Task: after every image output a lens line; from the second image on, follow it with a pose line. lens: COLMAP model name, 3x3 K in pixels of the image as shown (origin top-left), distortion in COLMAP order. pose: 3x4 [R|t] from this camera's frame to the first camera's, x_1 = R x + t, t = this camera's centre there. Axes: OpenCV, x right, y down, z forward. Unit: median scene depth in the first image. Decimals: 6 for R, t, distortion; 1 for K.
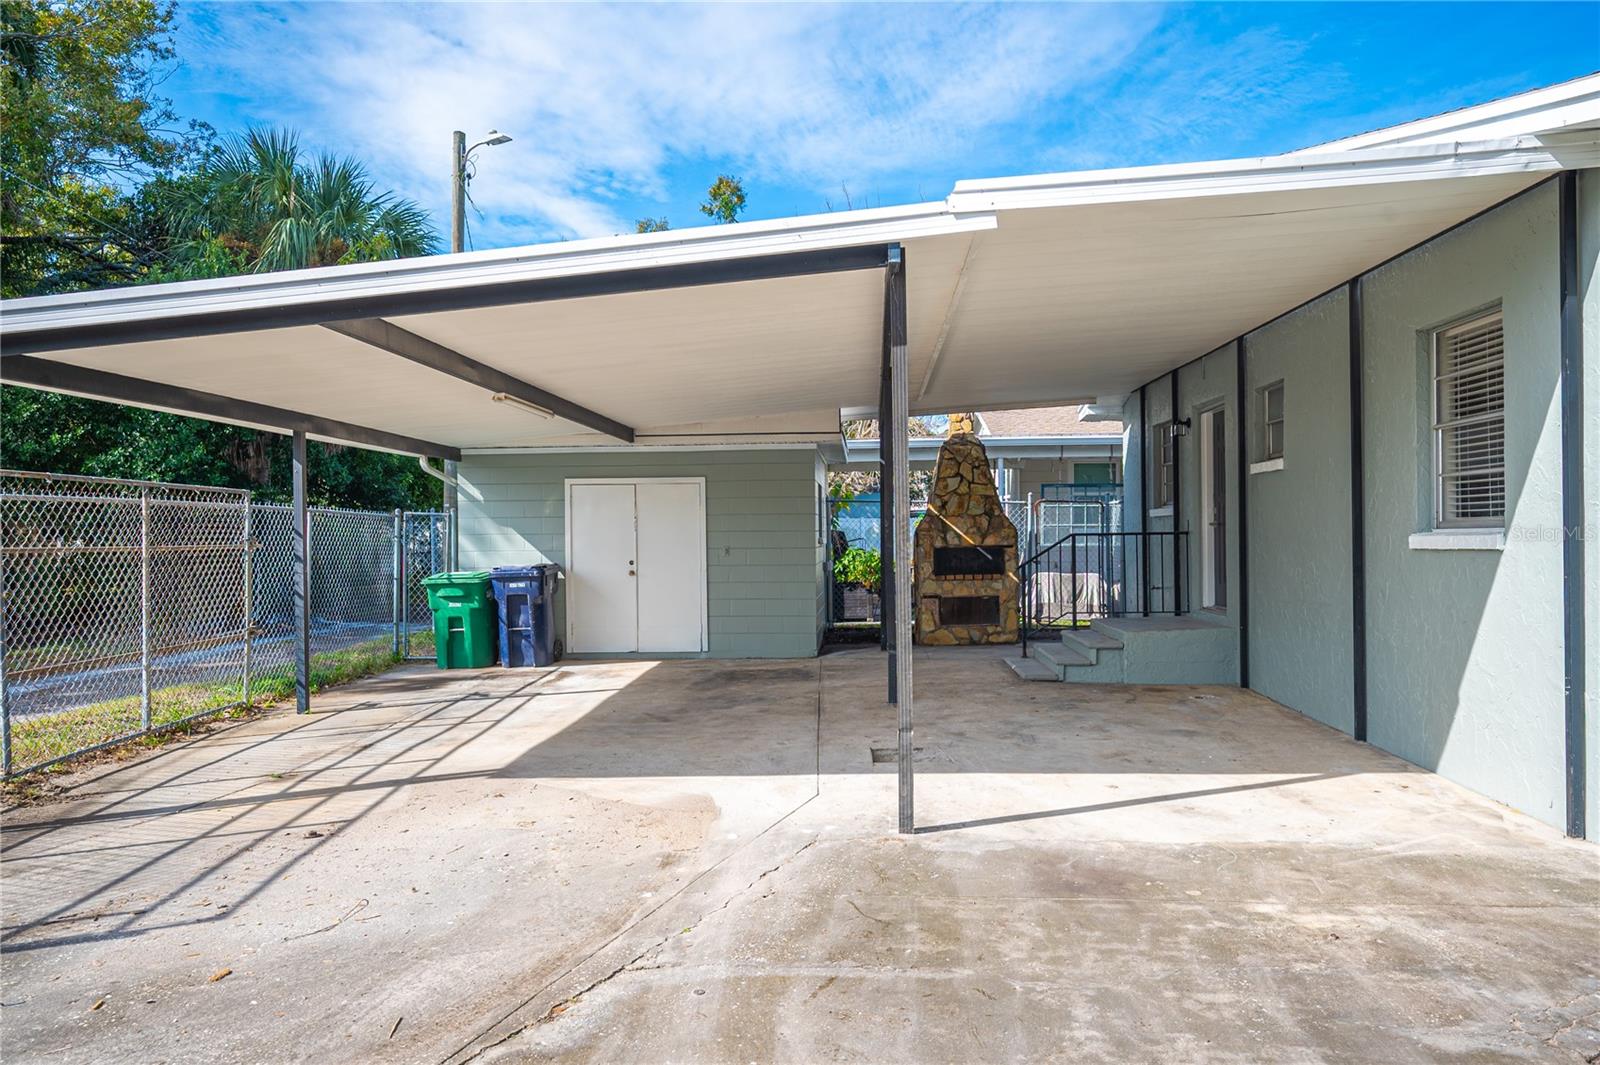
lens RADIAL K [[1086.3, 0, 817.3], [0, 1086.3, 533.8], [0, 0, 1]] dist [-0.000759, -0.002214]
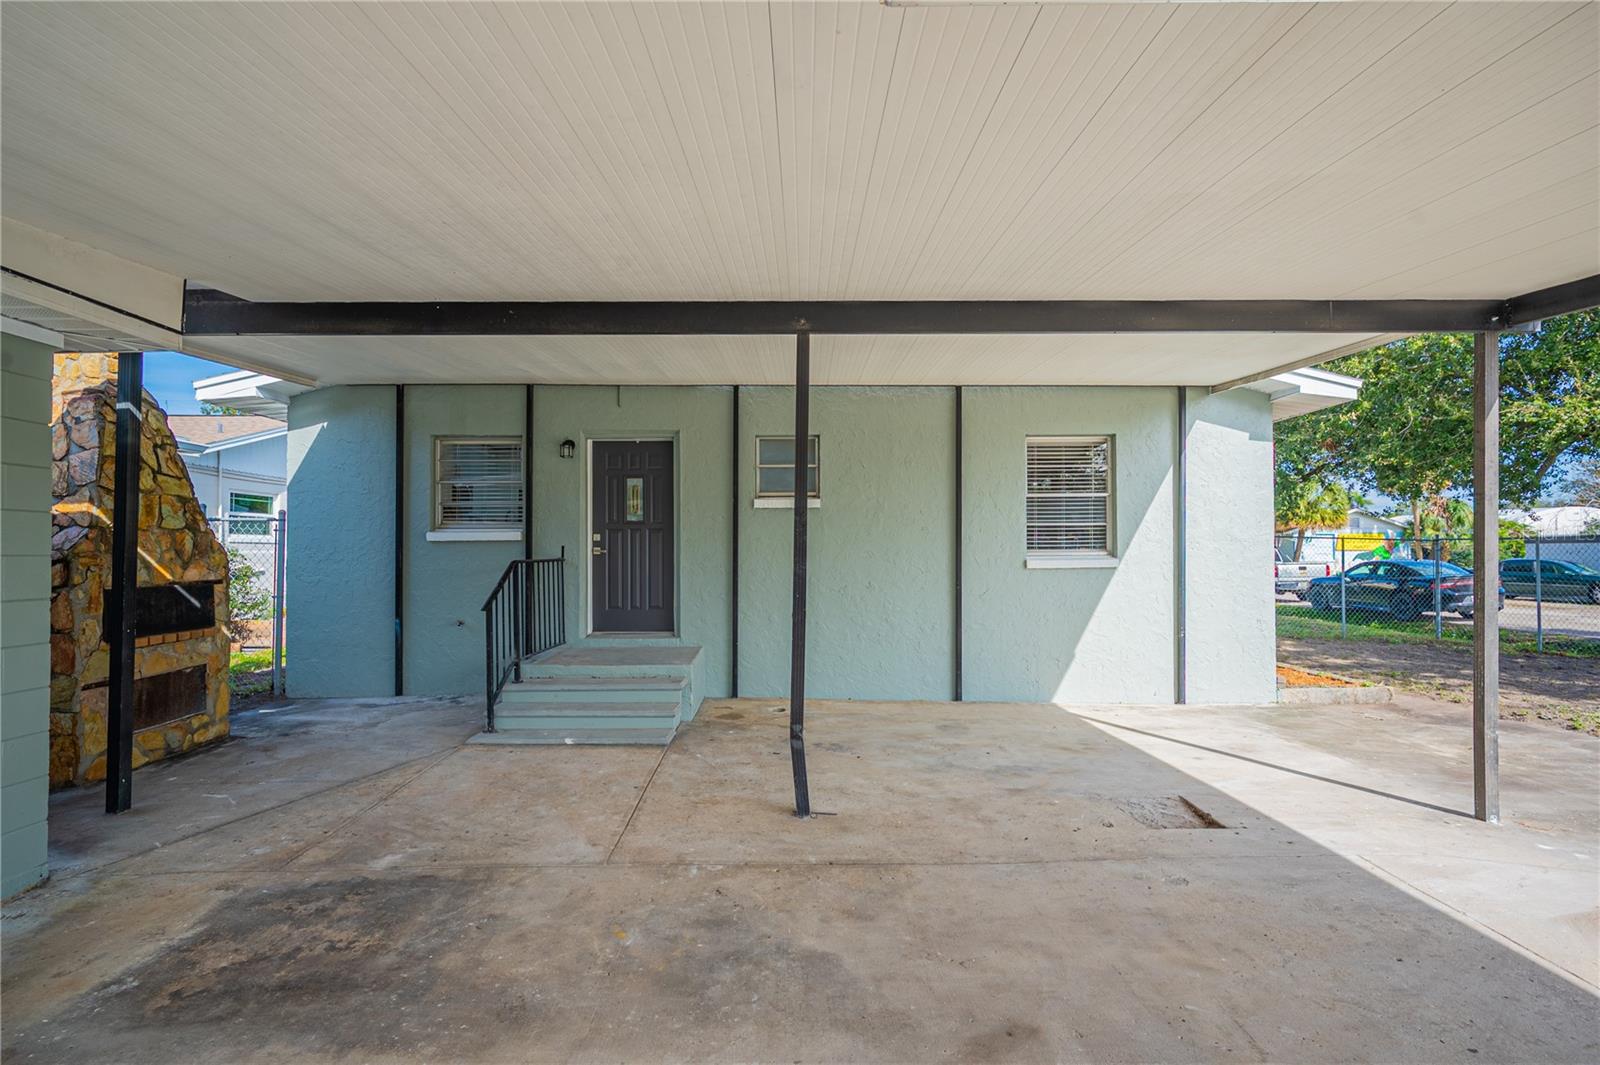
lens RADIAL K [[722.4, 0, 800.0], [0, 722.4, 532.5], [0, 0, 1]] dist [-0.000754, -0.000033]
pose [[-0.046627, 0.036217, 0.998256, -0.290649], [0.002533, 0.999344, -0.036138, -0.001105], [-0.998909, 0.000843, -0.046688, 0.781628]]
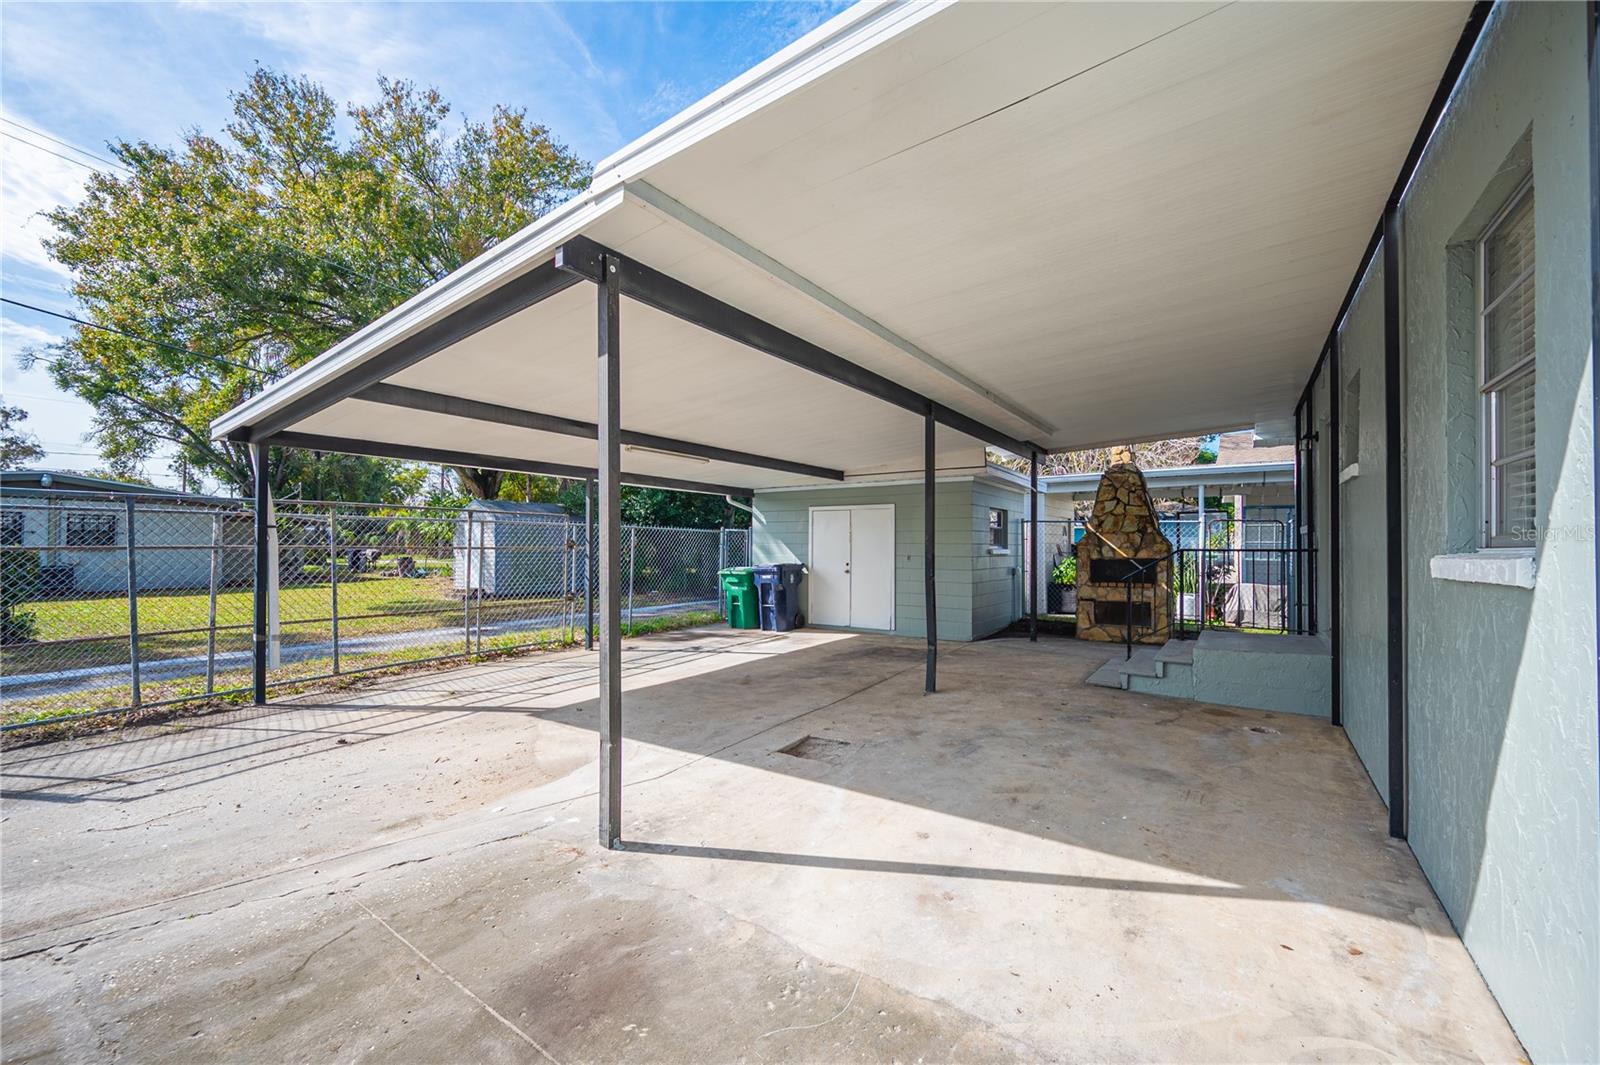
lens RADIAL K [[636.1, 0, 805.5], [0, 636.1, 538.3], [0, 0, 1]] dist [-0.000353, 0.000174]
pose [[0.850882, 0.007105, -0.525309, 0.238964], [-0.012810, 0.999892, -0.007224, -0.001504], [0.525201, 0.012876, 0.850881, 0.264892]]
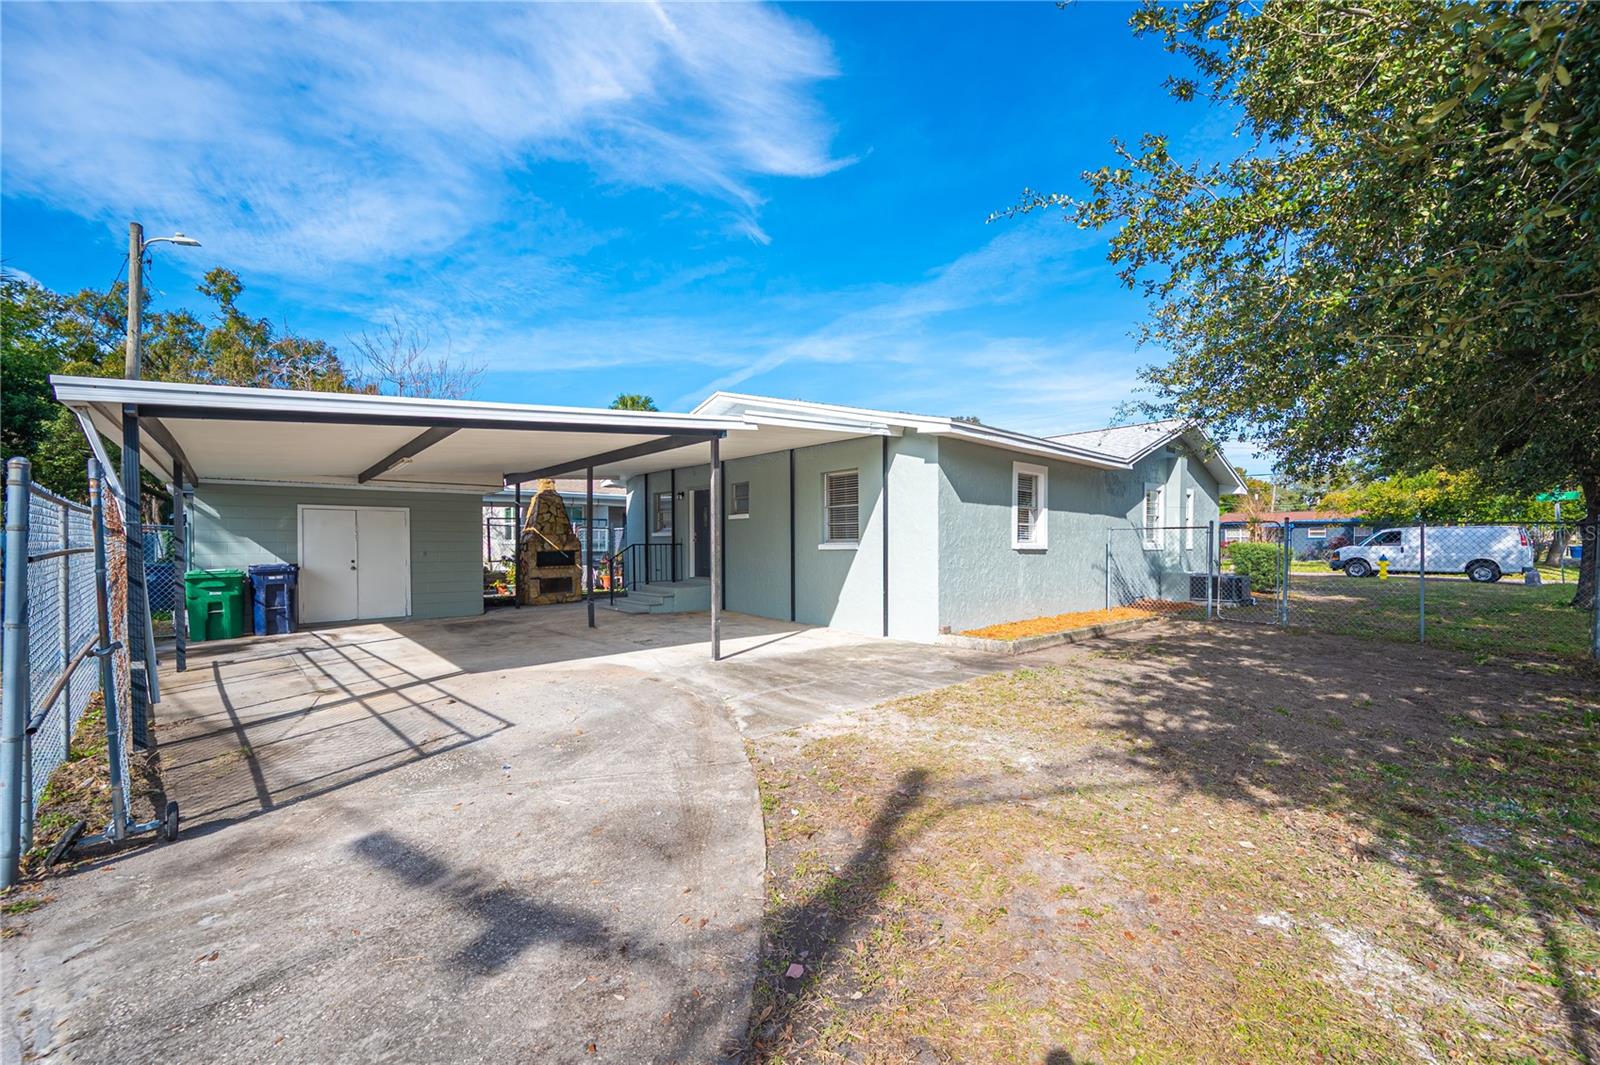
lens RADIAL K [[636.1, 0, 805.5], [0, 636.1, 538.3], [0, 0, 1]] dist [-0.000353, 0.000174]
pose [[0.719422, 0.012206, 0.694466, -0.355132], [-0.003944, 0.999901, -0.013488, 0.003655], [-0.694563, 0.006964, 0.719399, -0.095380]]
